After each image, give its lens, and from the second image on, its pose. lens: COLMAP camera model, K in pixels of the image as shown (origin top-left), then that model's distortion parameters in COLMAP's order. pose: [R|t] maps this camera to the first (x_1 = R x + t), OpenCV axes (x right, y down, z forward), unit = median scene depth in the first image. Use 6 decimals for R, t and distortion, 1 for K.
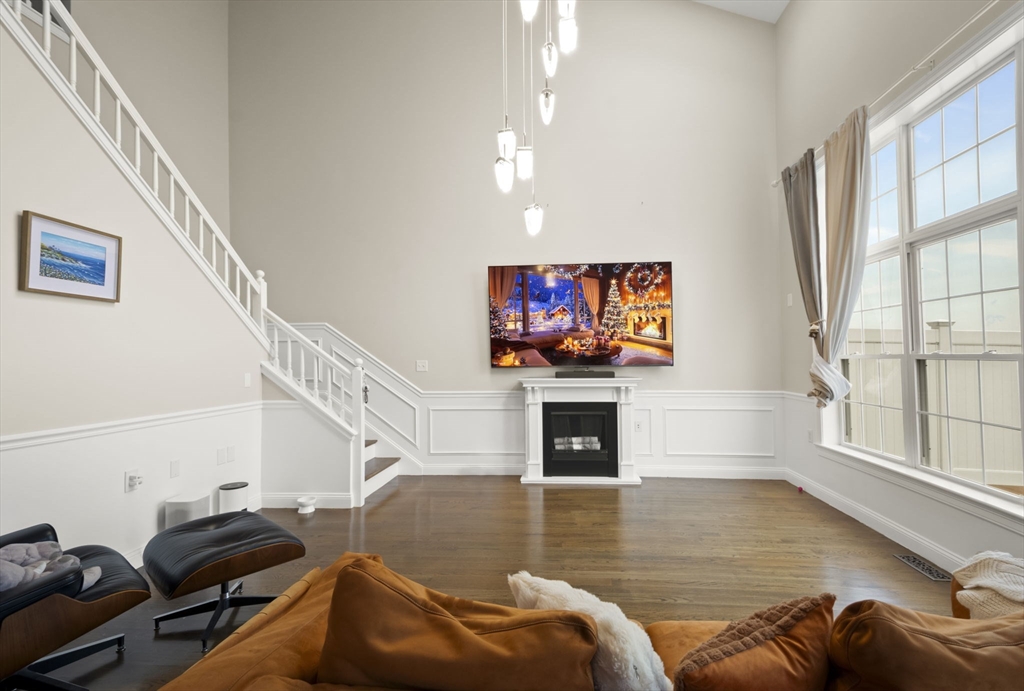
lens RADIAL K [[473.3, 0, 530.0], [0, 473.3, 355.4], [0, 0, 1]] dist [0.037571, 0.000107]
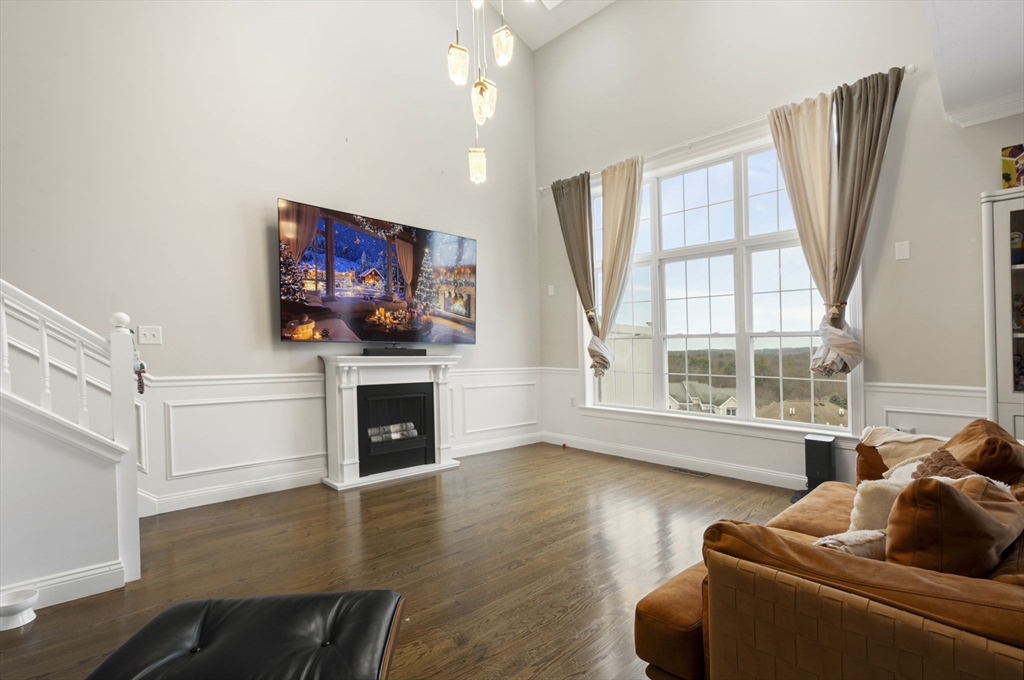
lens RADIAL K [[492.7, 0, 529.8], [0, 492.7, 354.3], [0, 0, 1]] dist [0.002457, -0.000512]
pose [[0.643142, 0.007065, 0.765714, -0.421510], [-0.012929, 0.999915, 0.001634, 0.040498], [-0.765638, -0.010951, 0.643179, 0.238904]]
